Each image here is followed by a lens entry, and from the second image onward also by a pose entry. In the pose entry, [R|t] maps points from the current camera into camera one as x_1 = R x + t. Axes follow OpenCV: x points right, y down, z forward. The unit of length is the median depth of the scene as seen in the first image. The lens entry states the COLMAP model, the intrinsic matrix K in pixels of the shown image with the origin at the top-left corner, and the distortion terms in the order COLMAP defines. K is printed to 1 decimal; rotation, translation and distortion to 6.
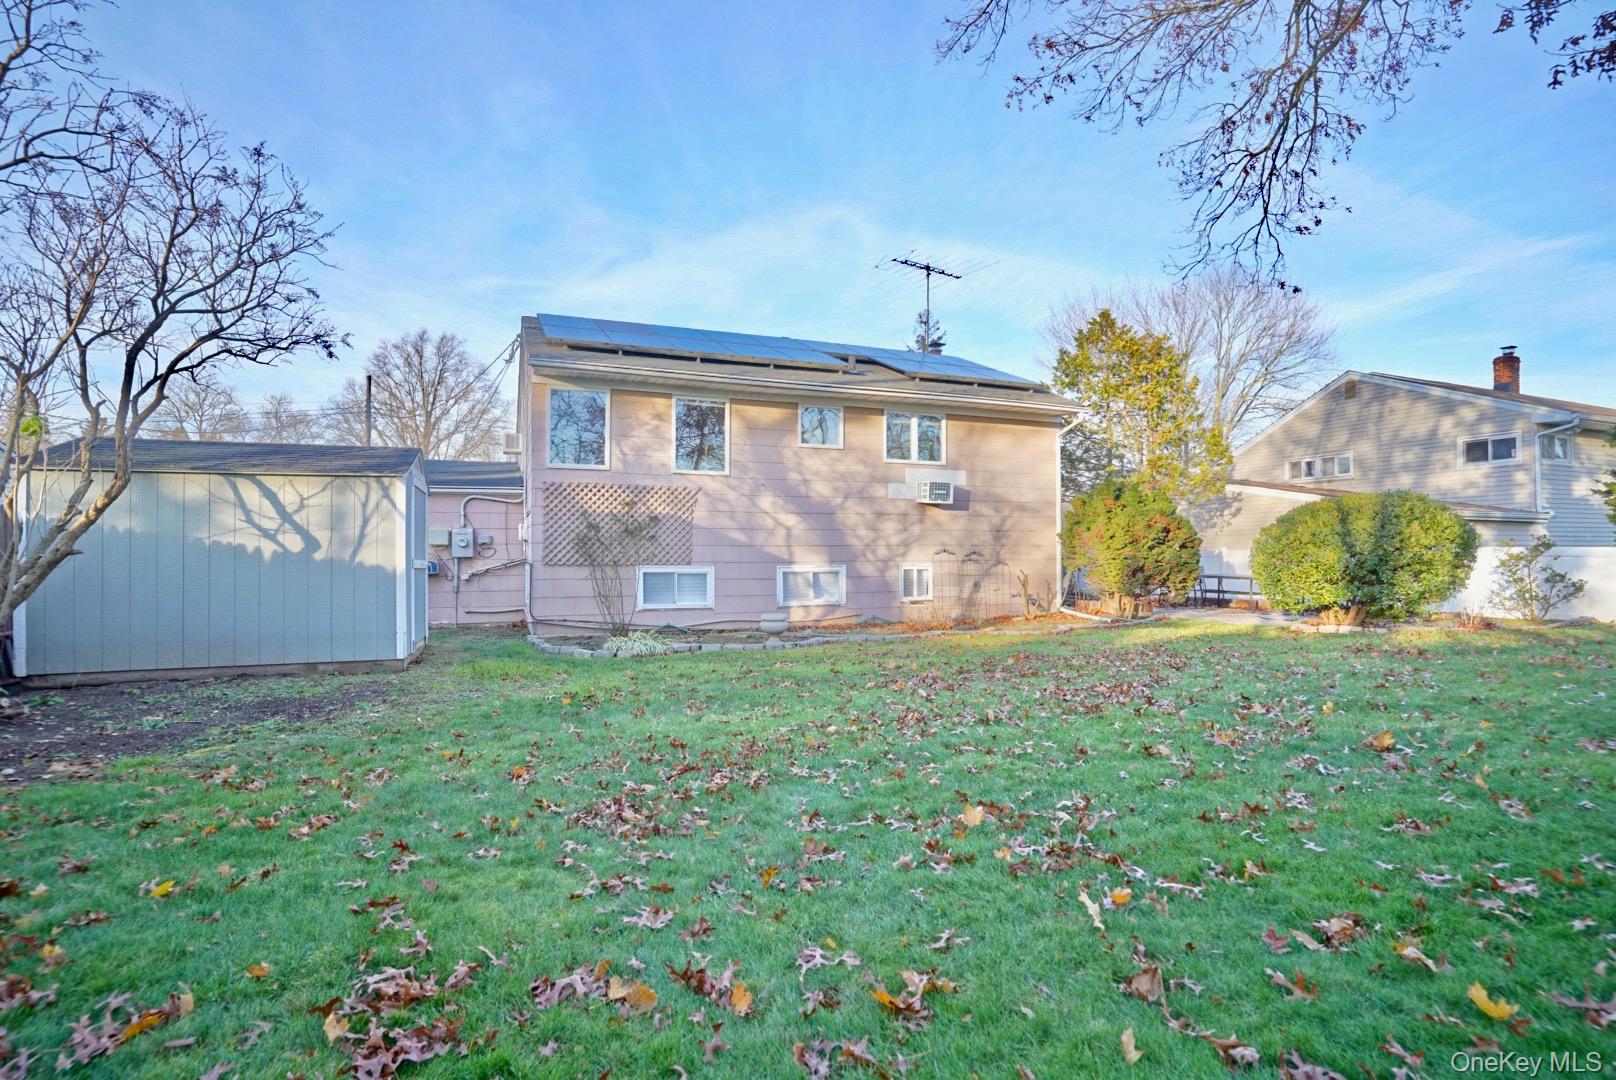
lens RADIAL K [[803.9, 0, 823.4], [0, 803.9, 543.4], [0, 0, 1]] dist [-0.051278, 0.001117]
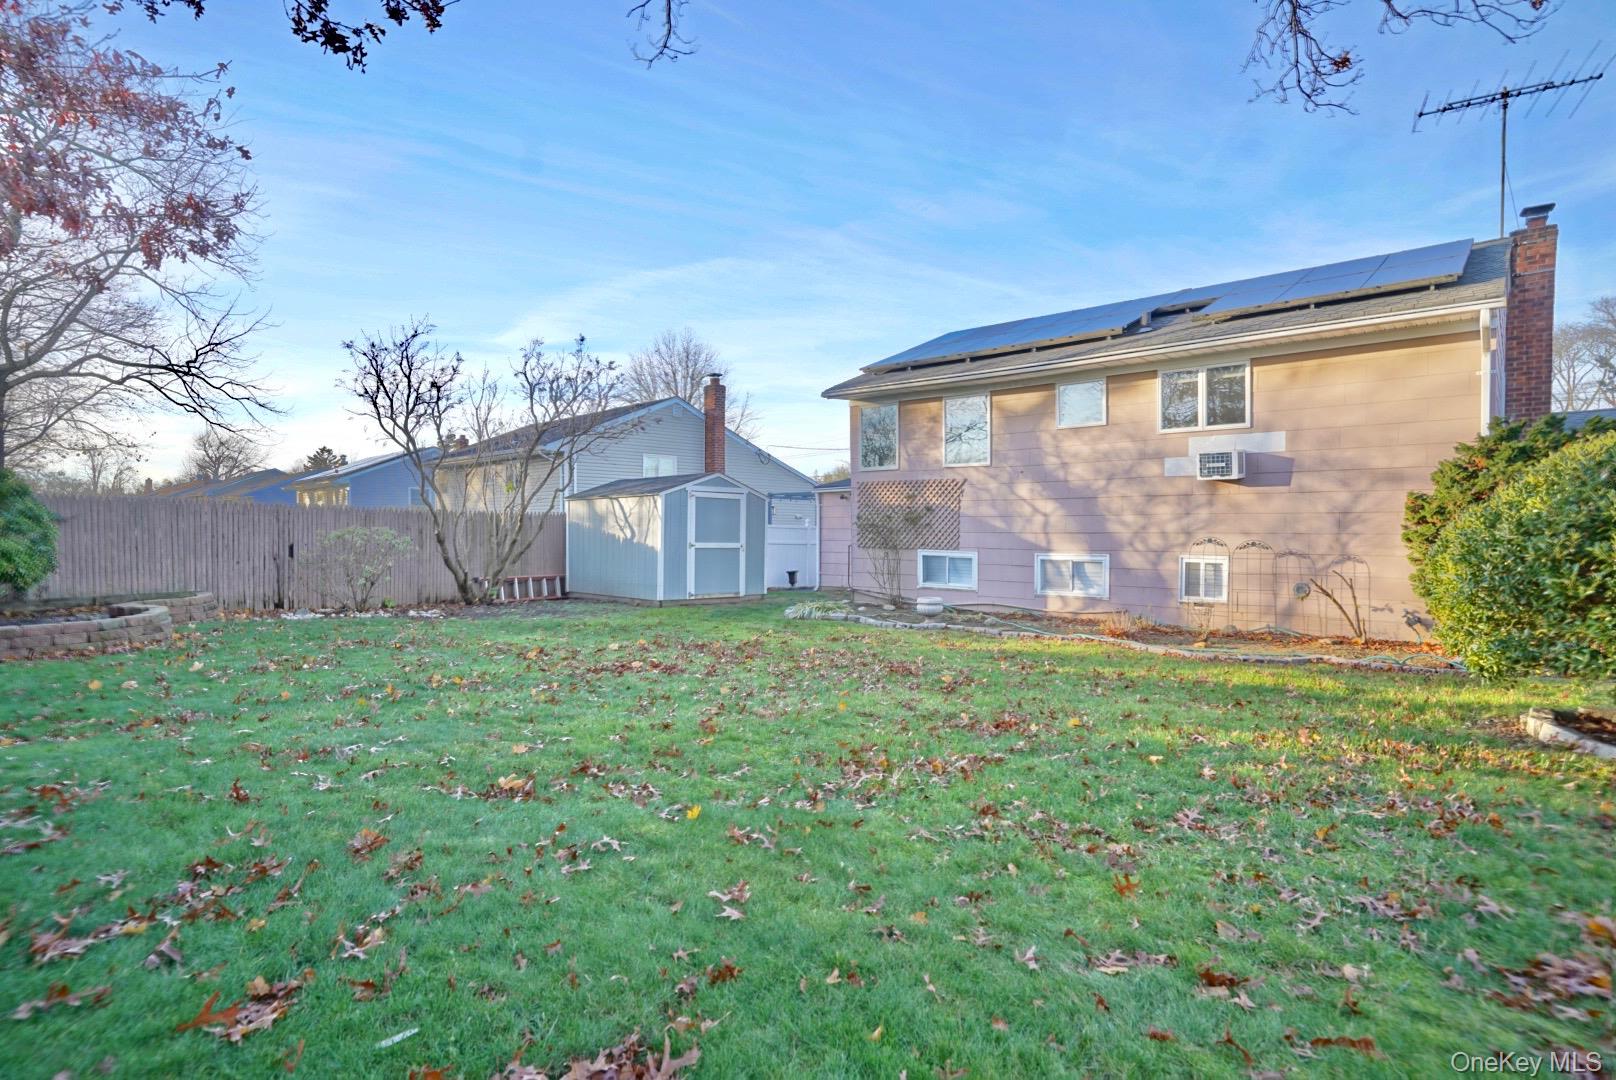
lens RADIAL K [[803.9, 0, 817.7], [0, 803.9, 552.4], [0, 0, 1]] dist [-0.051278, 0.001117]
pose [[0.438622, 0.030276, -0.898162, 0.698296], [0.009209, 0.999228, 0.038180, -0.013206], [0.898625, -0.025018, 0.438004, 0.329091]]
